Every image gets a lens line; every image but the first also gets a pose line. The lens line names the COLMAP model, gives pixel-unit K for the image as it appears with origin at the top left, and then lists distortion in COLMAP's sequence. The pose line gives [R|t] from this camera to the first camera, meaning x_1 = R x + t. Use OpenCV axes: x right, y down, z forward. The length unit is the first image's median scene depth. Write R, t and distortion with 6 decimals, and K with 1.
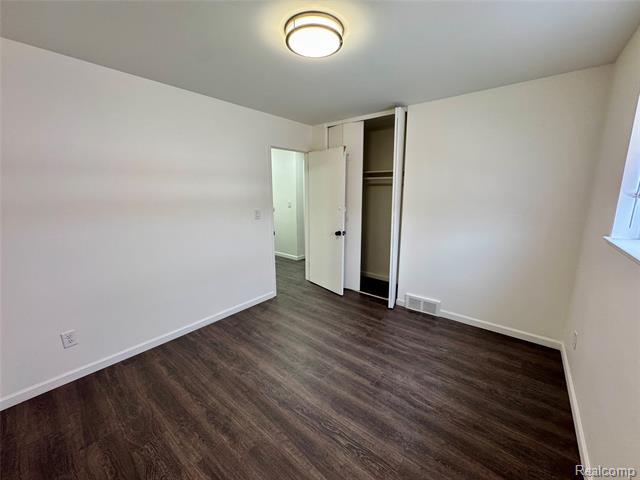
lens RADIAL K [[257.6, 0, 320.0], [0, 257.6, 240.0], [0, 0, 1]] dist [-0.000182, -0.000003]
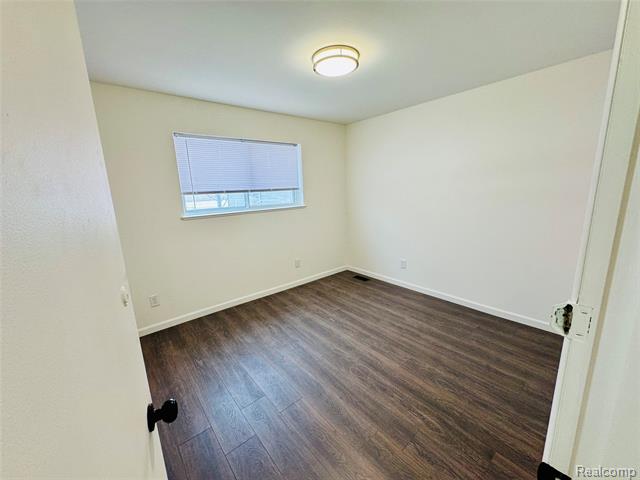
lens RADIAL K [[257.6, 0, 320.0], [0, 257.6, 240.0], [0, 0, 1]] dist [-0.000182, -0.000003]
pose [[-0.982047, -0.000735, 0.188634, -0.153966], [0.072485, 0.921748, 0.380955, -0.396967], [-0.174154, 0.387789, -0.905147, 2.082016]]
